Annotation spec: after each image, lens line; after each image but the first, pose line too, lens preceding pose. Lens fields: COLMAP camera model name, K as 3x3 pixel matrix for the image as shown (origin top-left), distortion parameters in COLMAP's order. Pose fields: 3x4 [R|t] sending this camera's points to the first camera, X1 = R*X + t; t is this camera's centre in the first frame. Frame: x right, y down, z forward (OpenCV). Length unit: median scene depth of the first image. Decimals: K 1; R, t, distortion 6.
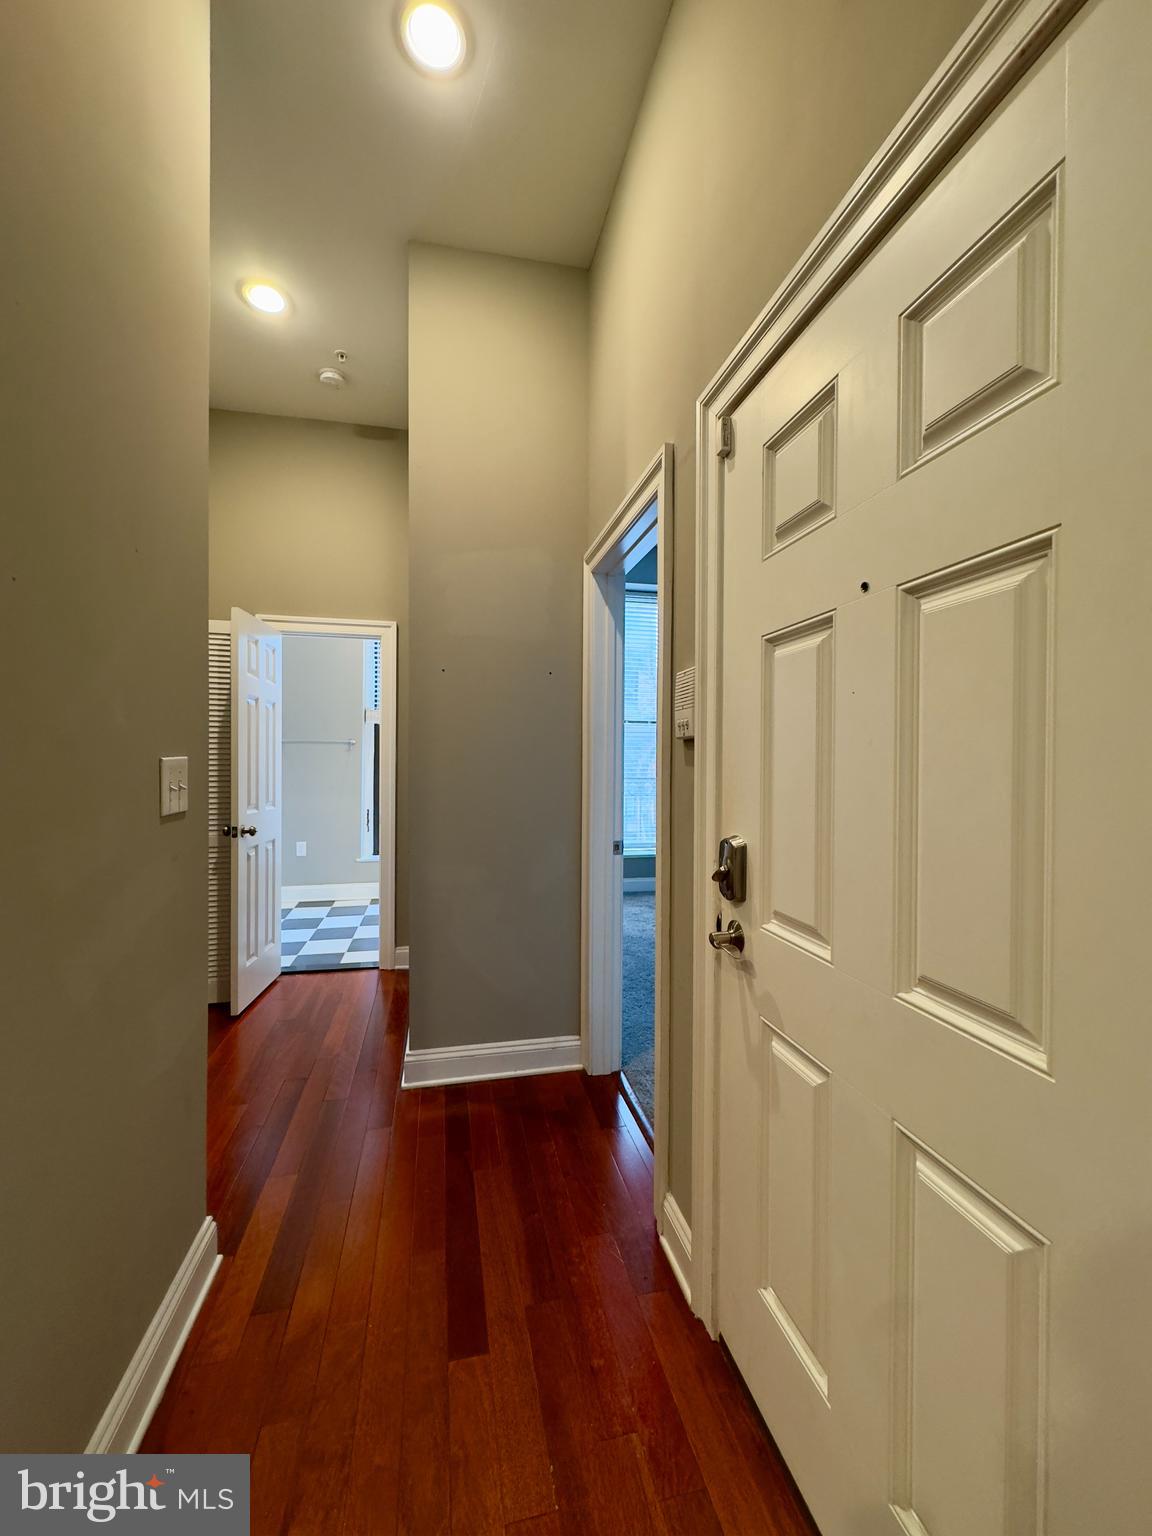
lens RADIAL K [[611.1, 0, 571.8], [0, 611.1, 769.4], [0, 0, 1]] dist [-0.000203, -0.000365]
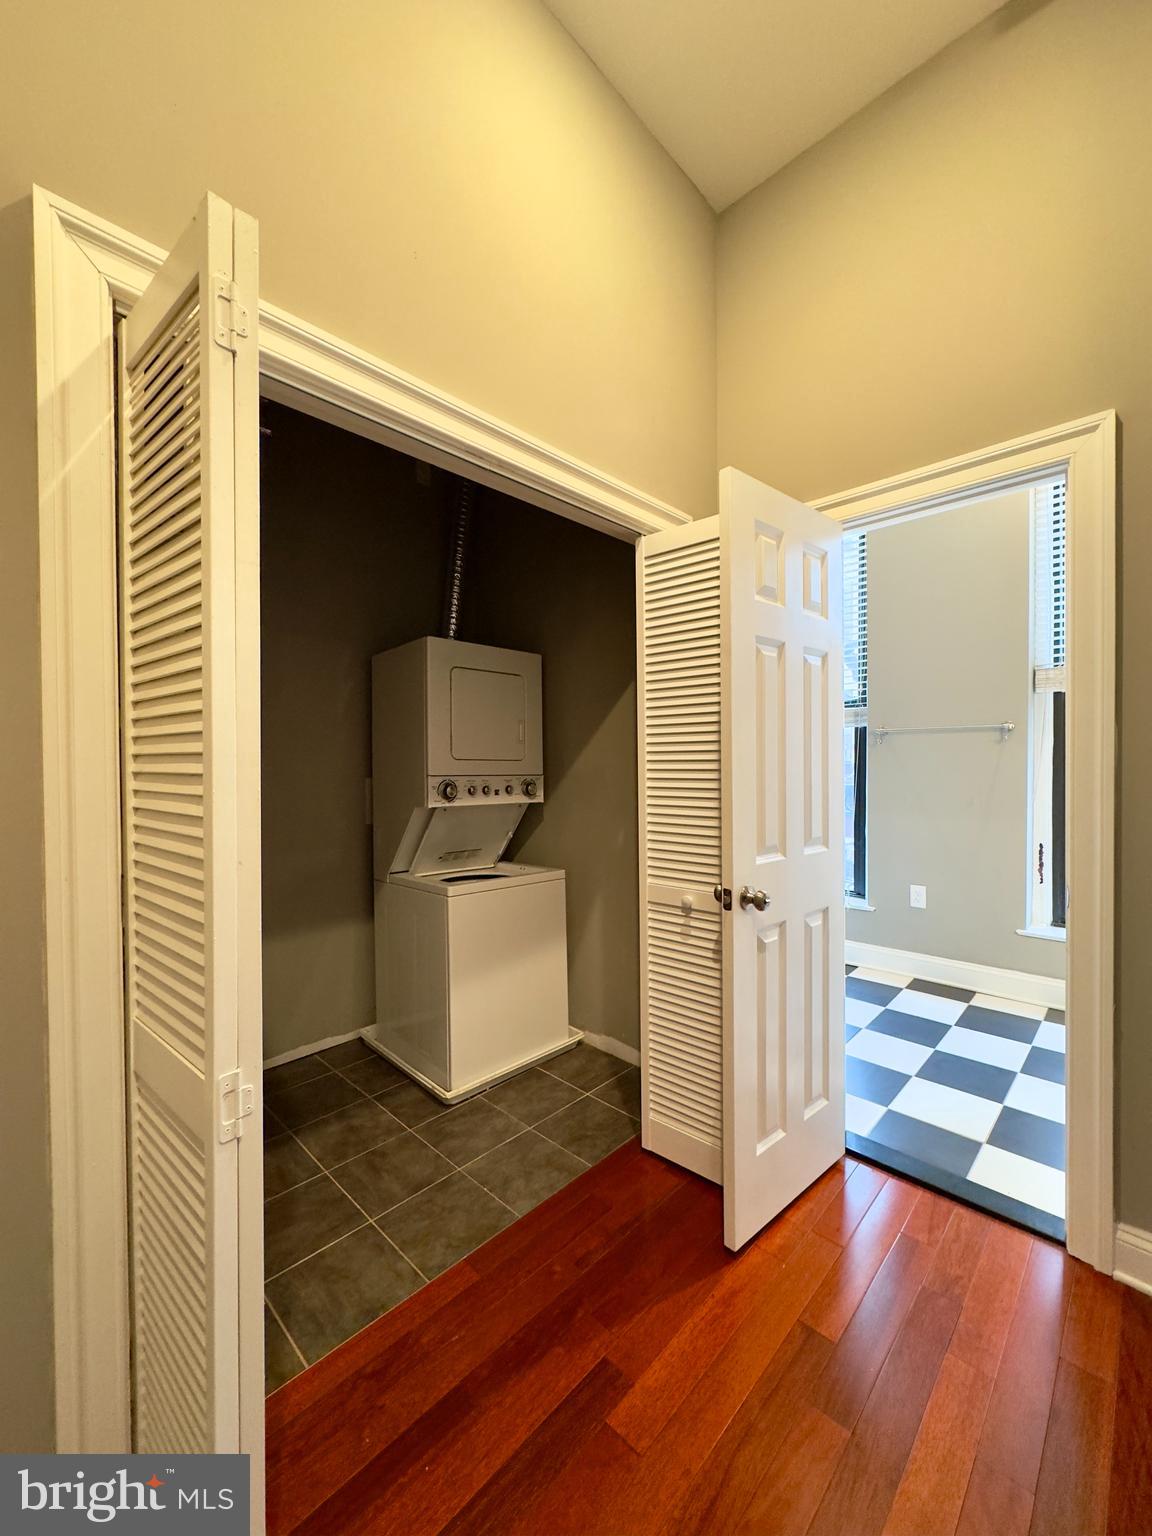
lens RADIAL K [[611.1, 0, 568.8], [0, 611.1, 772.6], [0, 0, 1]] dist [-0.000203, -0.000365]
pose [[0.550702, -0.002002, -0.834700, -0.127000], [0.005144, 0.999986, 0.000996, -0.004774], [0.834686, -0.004842, 0.550704, 0.402069]]
